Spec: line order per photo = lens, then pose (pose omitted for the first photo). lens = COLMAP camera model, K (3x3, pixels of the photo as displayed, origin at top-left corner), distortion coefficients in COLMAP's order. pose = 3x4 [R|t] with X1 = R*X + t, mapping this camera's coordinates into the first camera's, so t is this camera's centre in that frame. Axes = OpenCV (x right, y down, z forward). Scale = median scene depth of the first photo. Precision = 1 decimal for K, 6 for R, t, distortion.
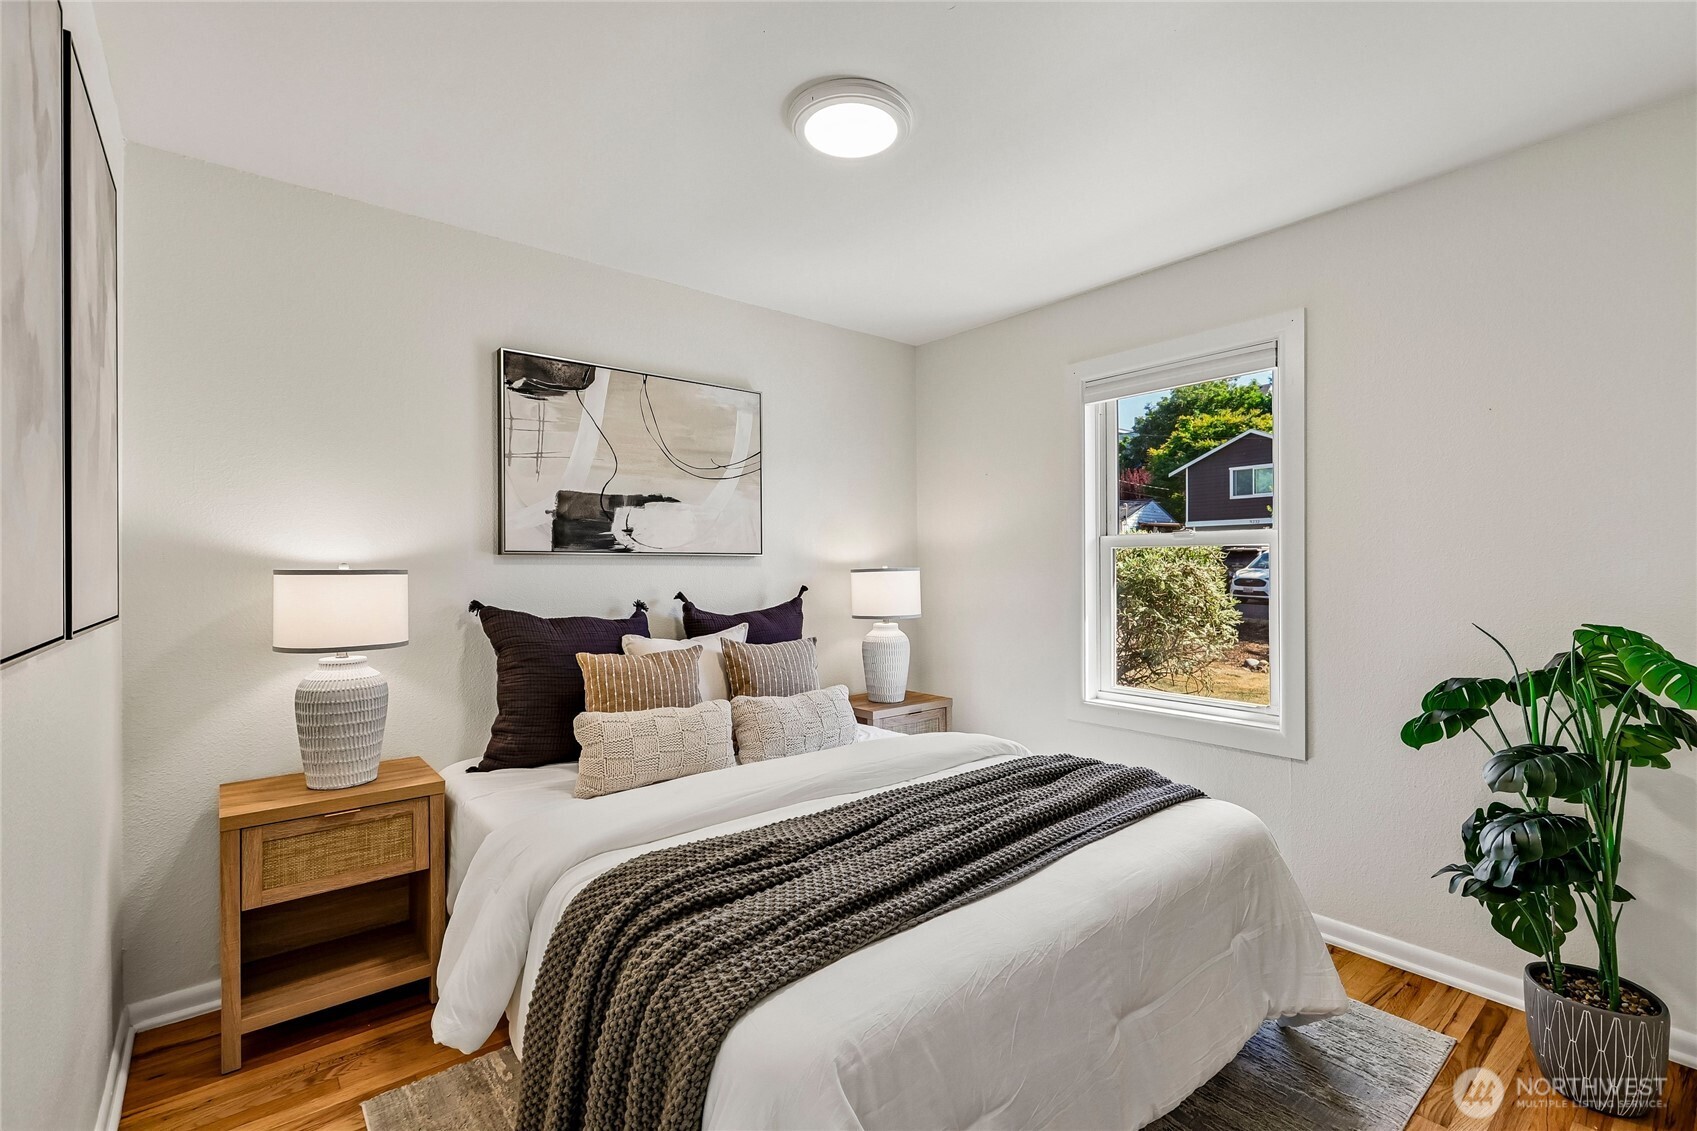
lens RADIAL K [[750.4, 0, 854.9], [0, 750.4, 564.0], [0, 0, 1]] dist [-0.003544, 0.002525]
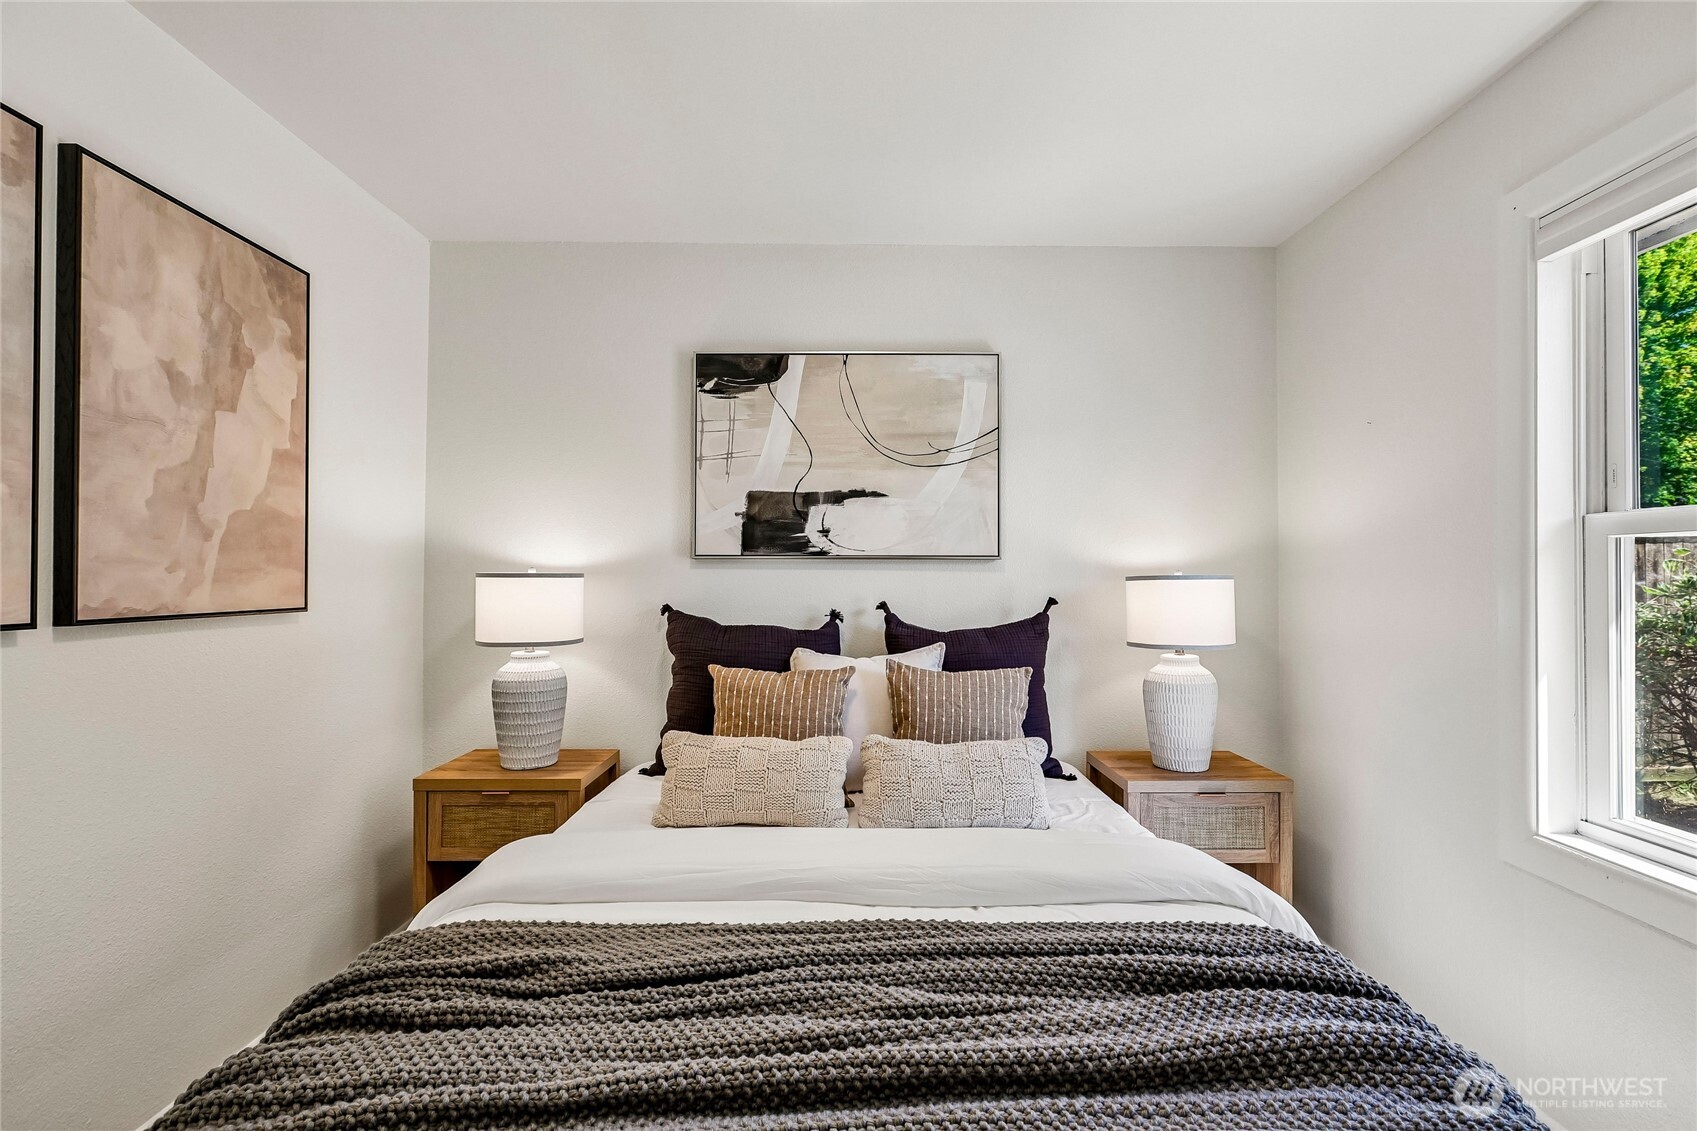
lens RADIAL K [[750.4, 0, 858.1], [0, 750.4, 567.2], [0, 0, 1]] dist [-0.003544, 0.002525]
pose [[0.773667, -0.000734, -0.633592, 0.336379], [-0.001887, 0.999992, -0.003463, 0.001572], [0.633590, 0.003875, 0.773659, 0.376207]]
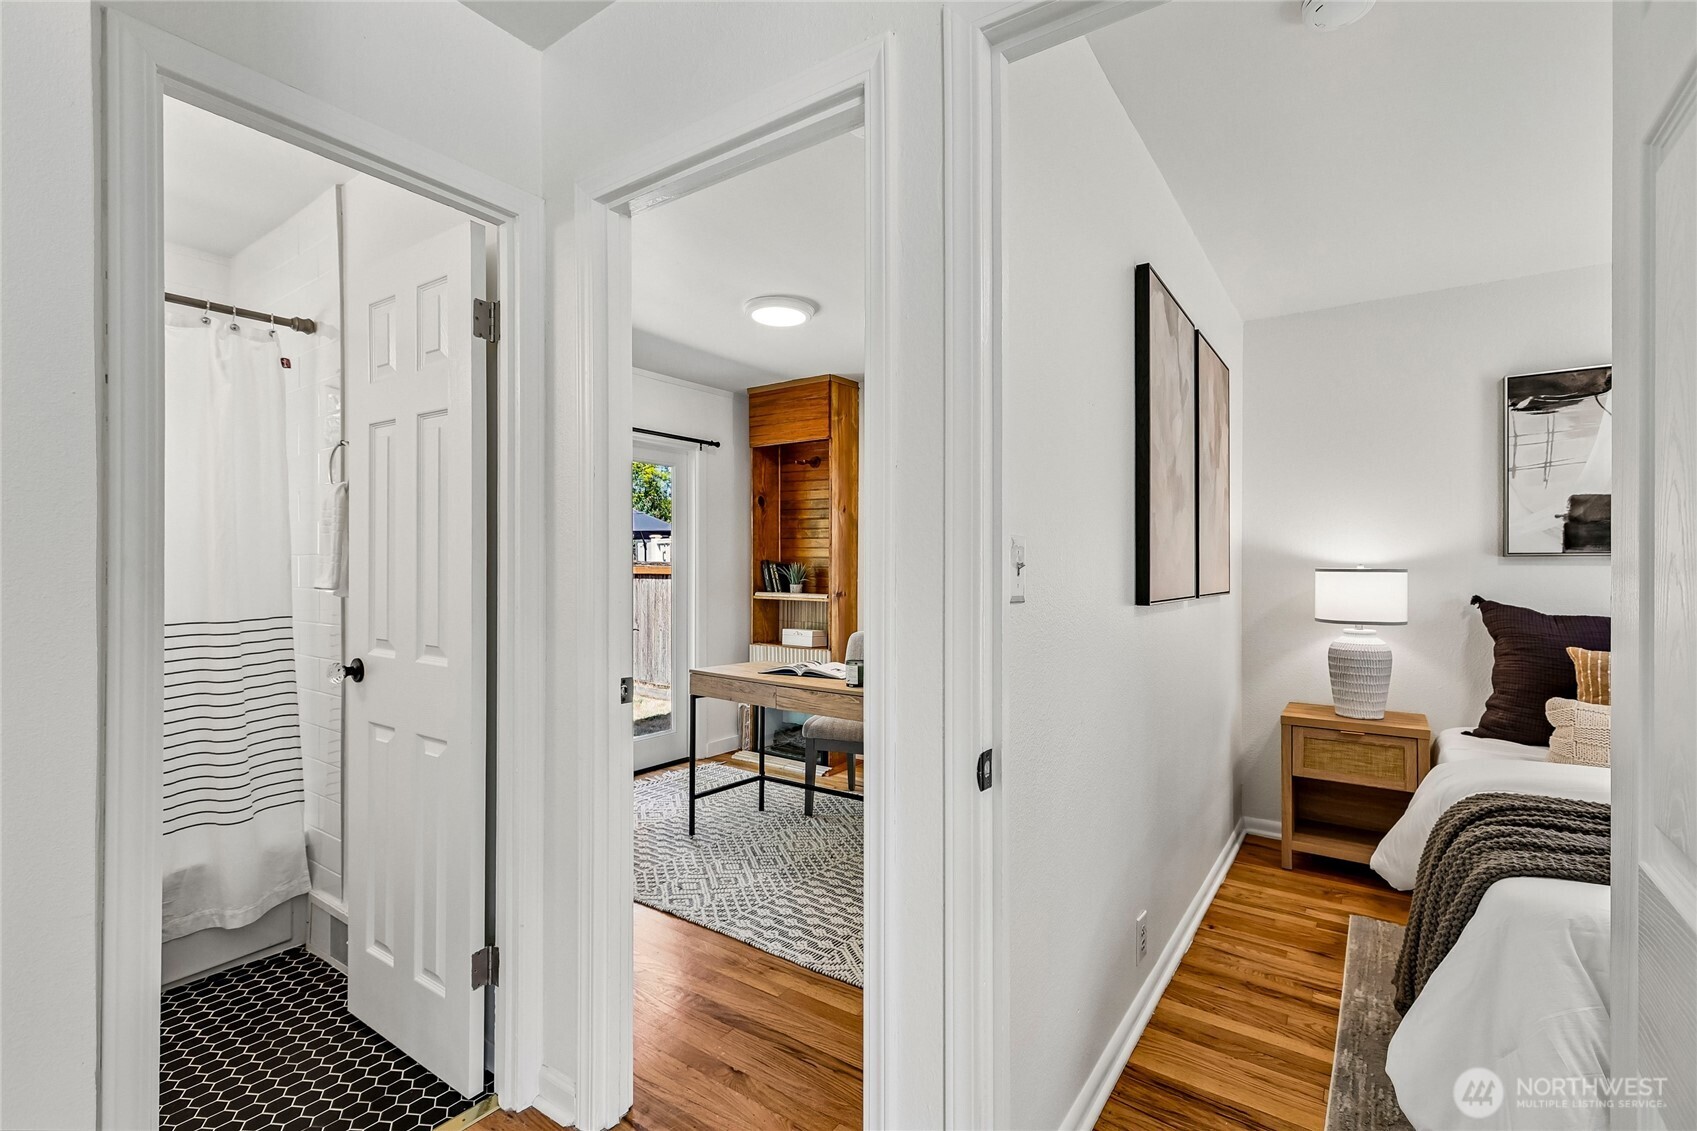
lens RADIAL K [[750.4, 0, 857.2], [0, 750.4, 561.8], [0, 0, 1]] dist [-0.003544, 0.002525]
pose [[0.258924, -0.000057, -0.965898, 0.386592], [-0.000391, 1.000000, -0.000163, -0.004168], [0.965898, 0.000420, 0.258924, -0.257741]]
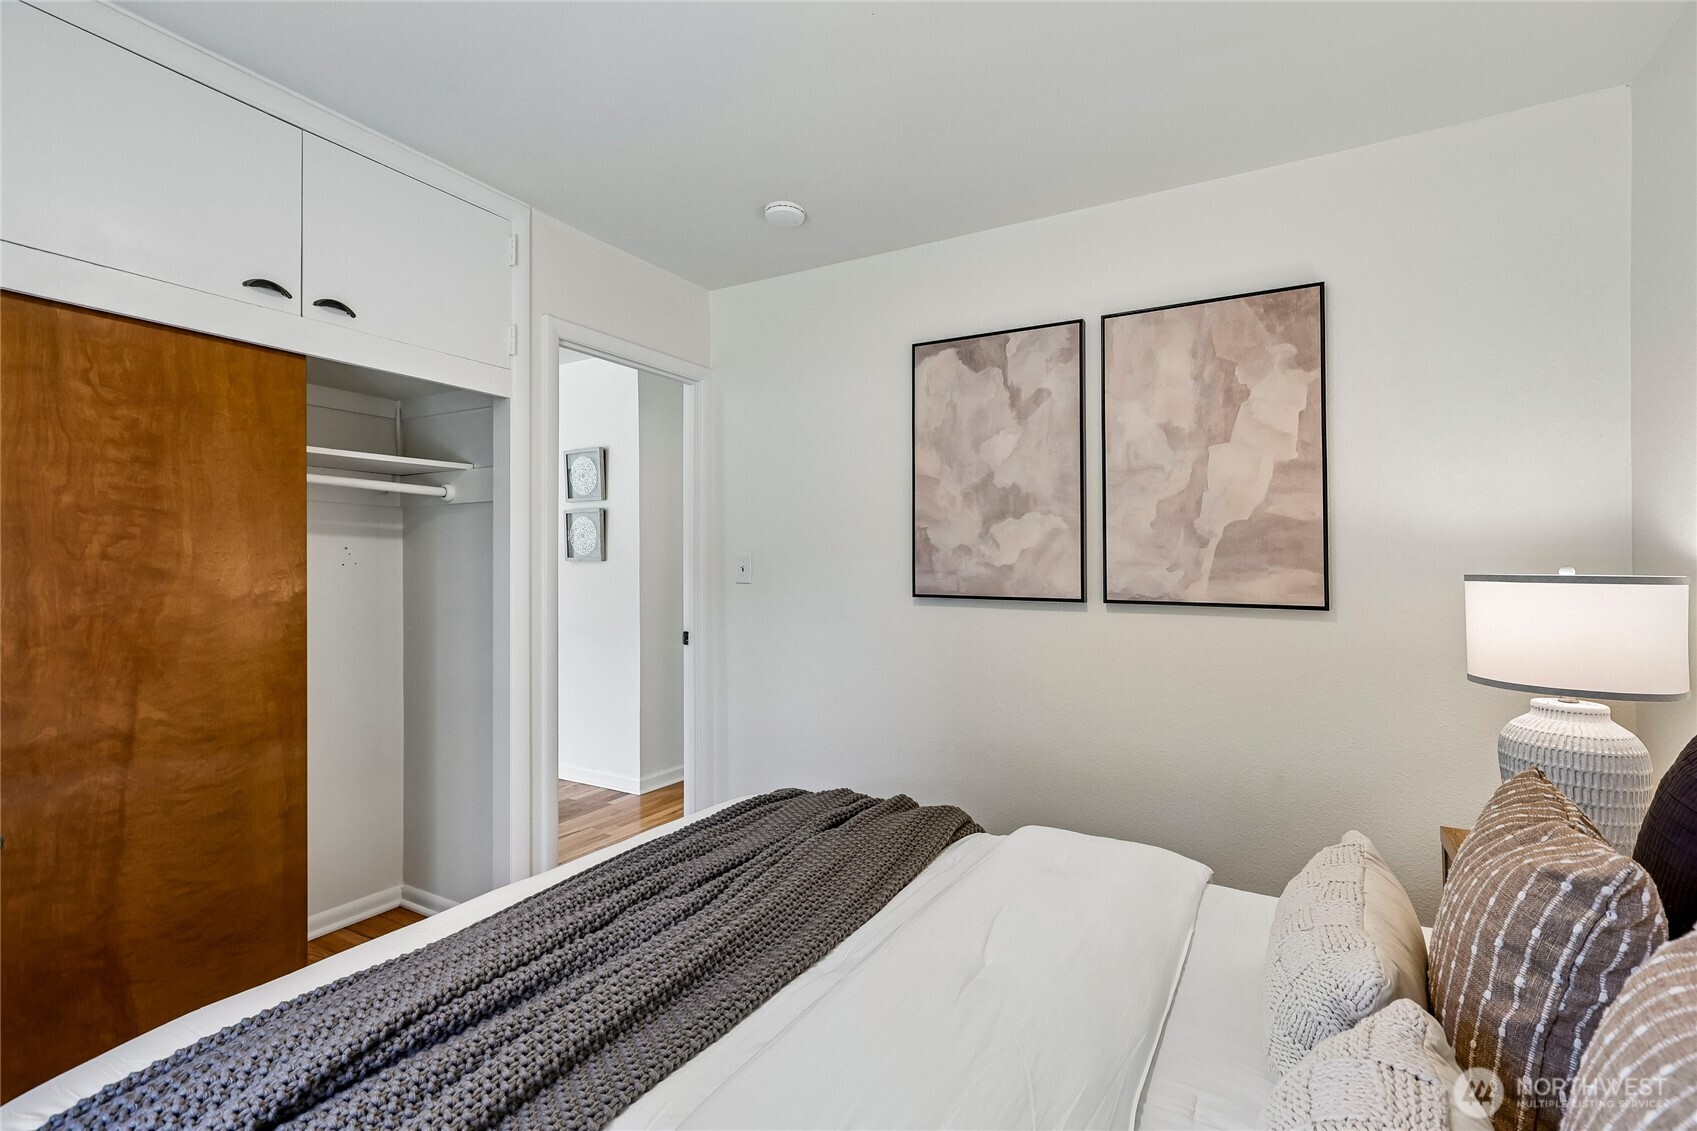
lens RADIAL K [[750.4, 0, 856.3], [0, 750.4, 570.9], [0, 0, 1]] dist [-0.003544, 0.002525]
pose [[-0.940641, 0.001364, -0.339400, 0.141828], [-0.000914, 0.999978, 0.006553, -0.001229], [0.339402, 0.006474, -0.940619, 1.208317]]
